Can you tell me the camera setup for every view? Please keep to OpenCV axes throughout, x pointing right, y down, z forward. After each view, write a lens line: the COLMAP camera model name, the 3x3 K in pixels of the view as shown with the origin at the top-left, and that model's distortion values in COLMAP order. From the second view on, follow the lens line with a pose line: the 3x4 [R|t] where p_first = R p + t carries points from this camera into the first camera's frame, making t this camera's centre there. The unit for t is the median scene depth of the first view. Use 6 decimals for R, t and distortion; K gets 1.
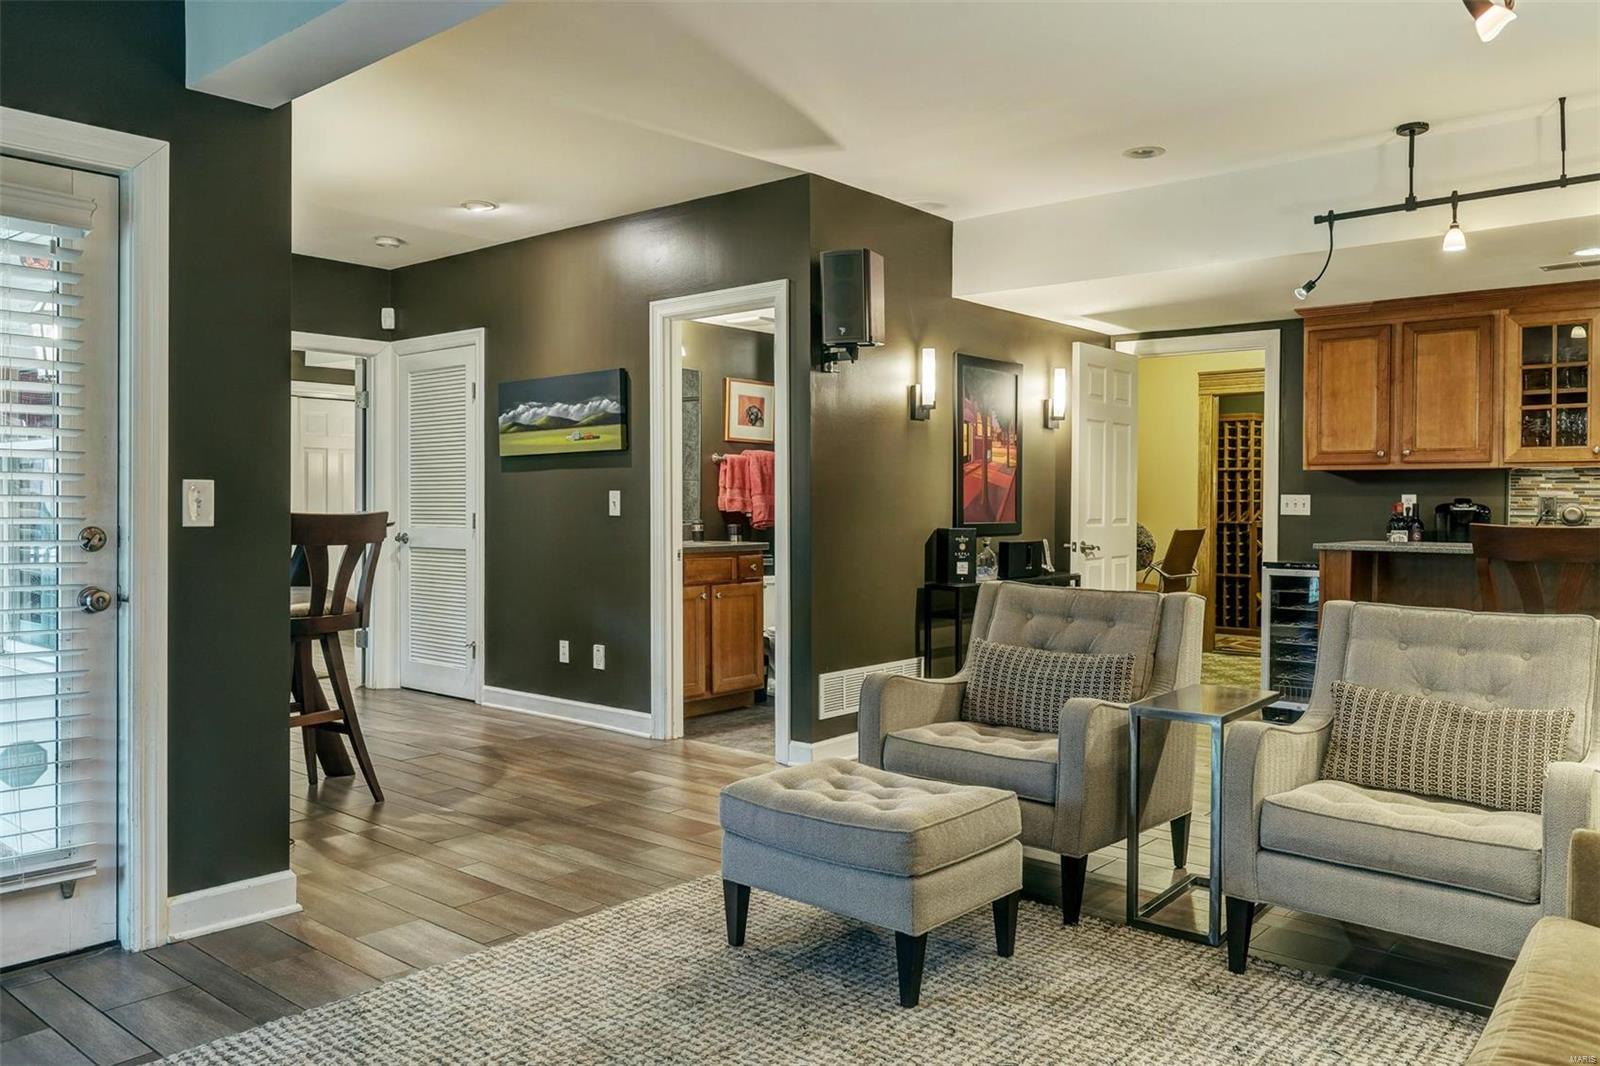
lens RADIAL K [[1216.9, 0, 800.8], [0, 1216.9, 526.6], [0, 0, 1]] dist [-0.001500, -0.000579]
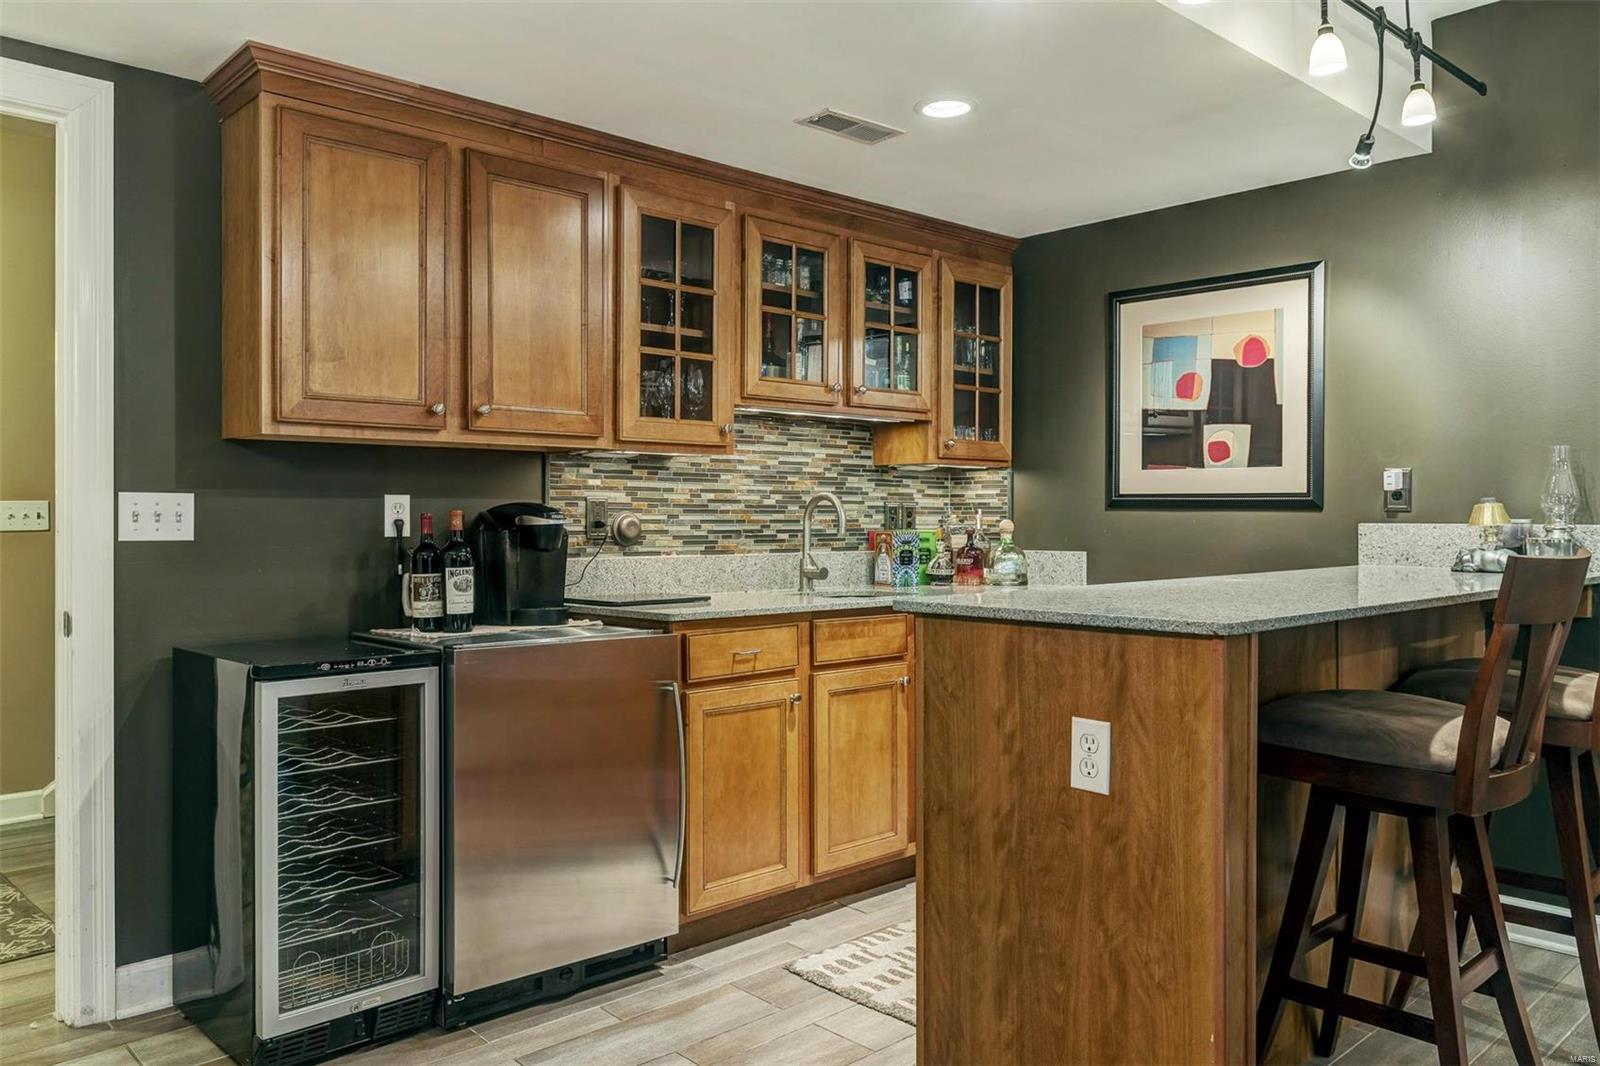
lens RADIAL K [[1158.4, 0, 800.9], [0, 1158.4, 527.9], [0, 0, 1]] dist [0.004181, -0.001238]
pose [[0.104736, -0.016468, 0.994364, 0.034965], [0.023524, 0.999624, 0.014078, -0.016225], [-0.994222, 0.021917, 0.105084, 0.826598]]
